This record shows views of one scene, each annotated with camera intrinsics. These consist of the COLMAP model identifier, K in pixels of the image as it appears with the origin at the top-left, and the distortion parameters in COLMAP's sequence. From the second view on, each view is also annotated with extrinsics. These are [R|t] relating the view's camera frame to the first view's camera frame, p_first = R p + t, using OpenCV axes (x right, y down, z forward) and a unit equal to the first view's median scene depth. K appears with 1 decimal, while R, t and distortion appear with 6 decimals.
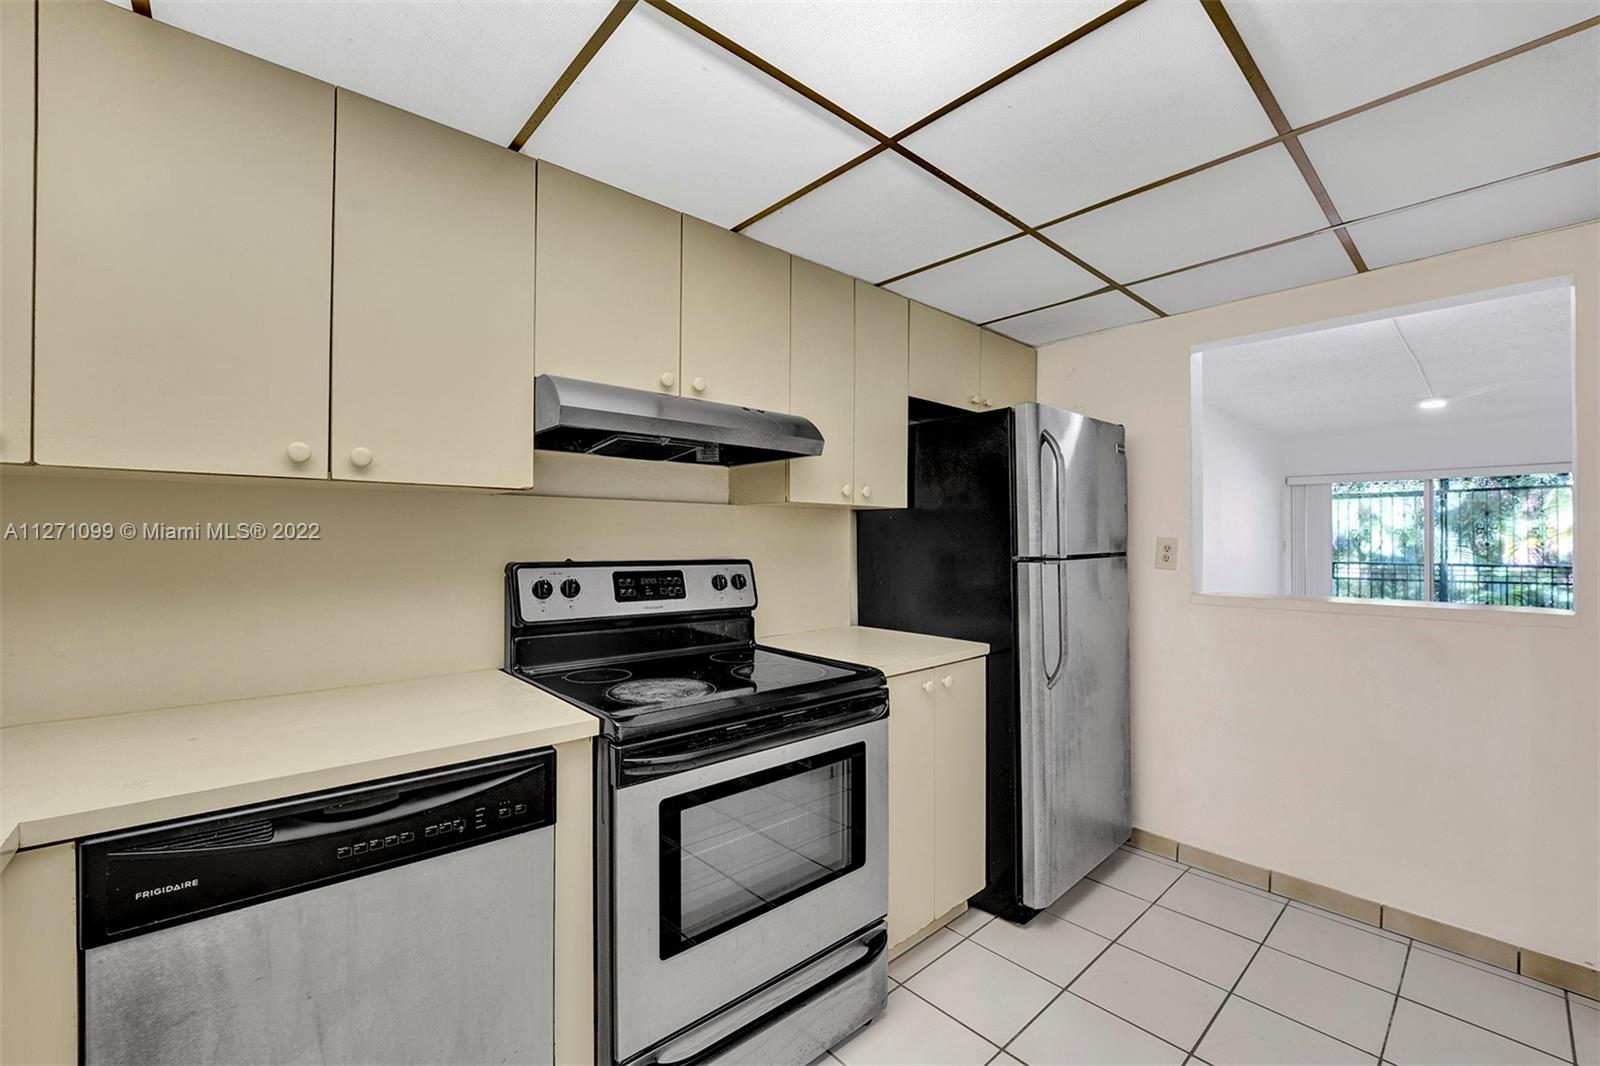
lens RADIAL K [[667.6, 0, 806.9], [0, 667.6, 532.5], [0, 0, 1]] dist [-0.001559, -0.000592]
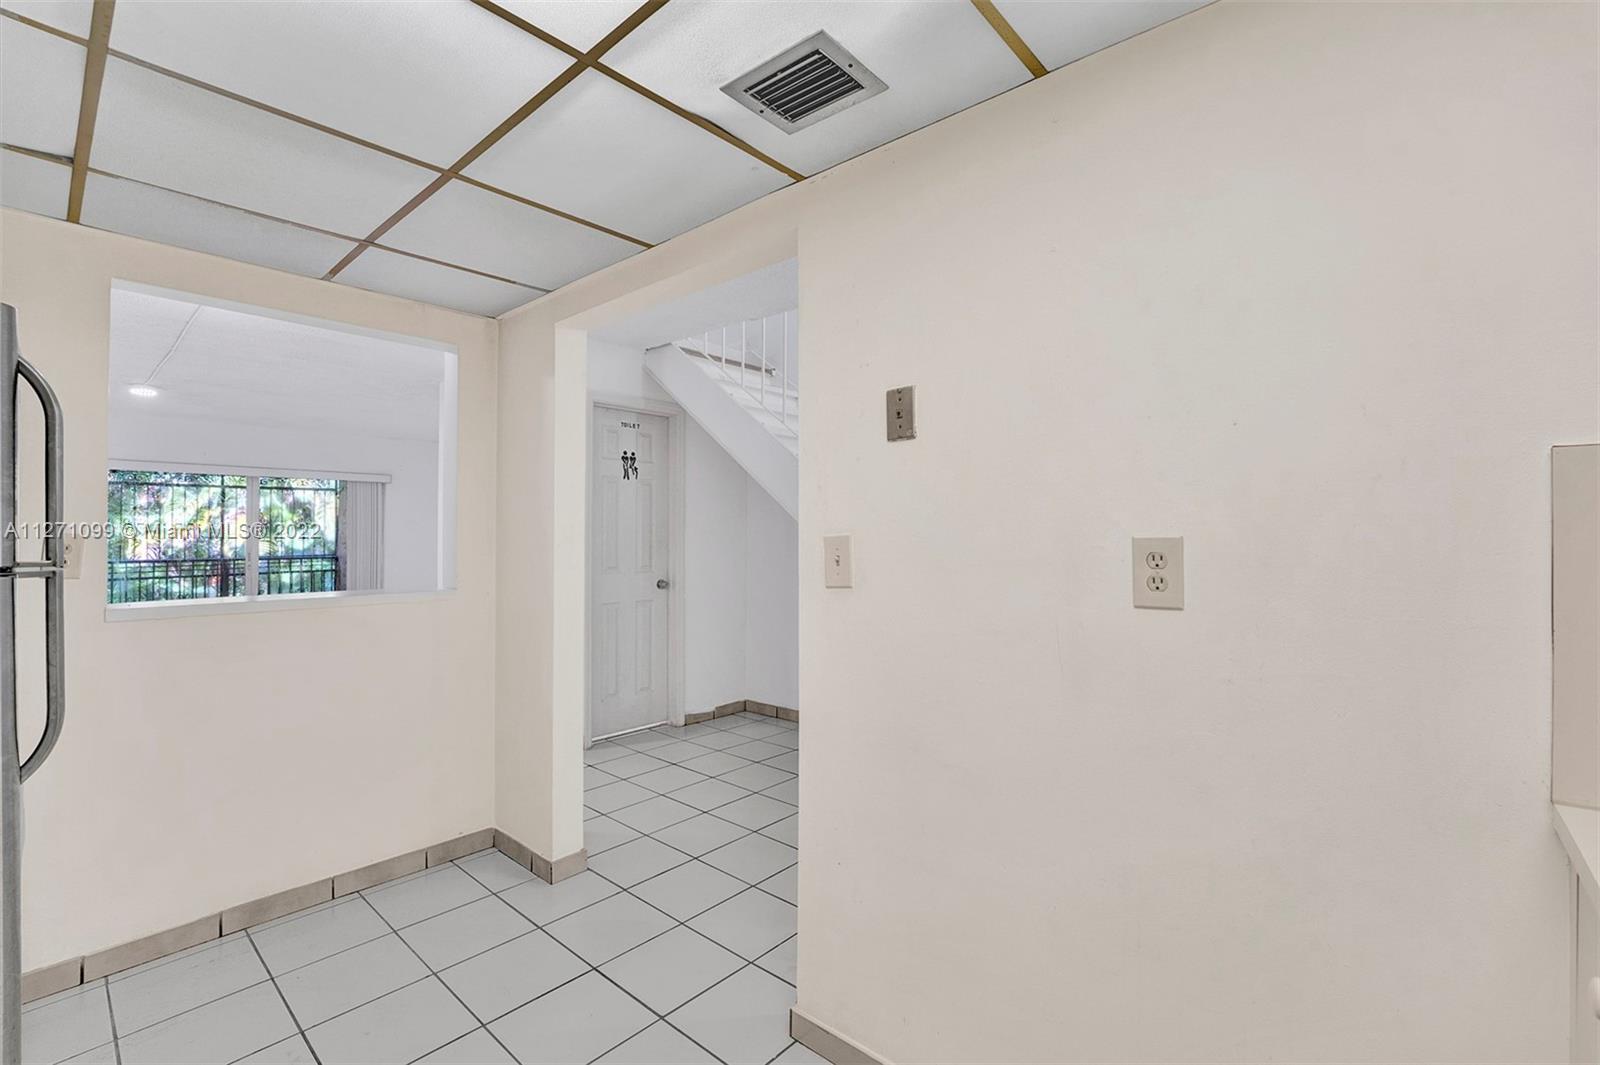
lens RADIAL K [[698.9, 0, 828.2], [0, 698.9, 531.8], [0, 0, 1]] dist [-0.001783, -0.000233]
pose [[-0.115110, 0.001083, 0.993352, -0.092812], [-0.007422, 0.999971, -0.001950, 0.000099], [-0.993325, -0.007598, -0.115098, 0.092470]]
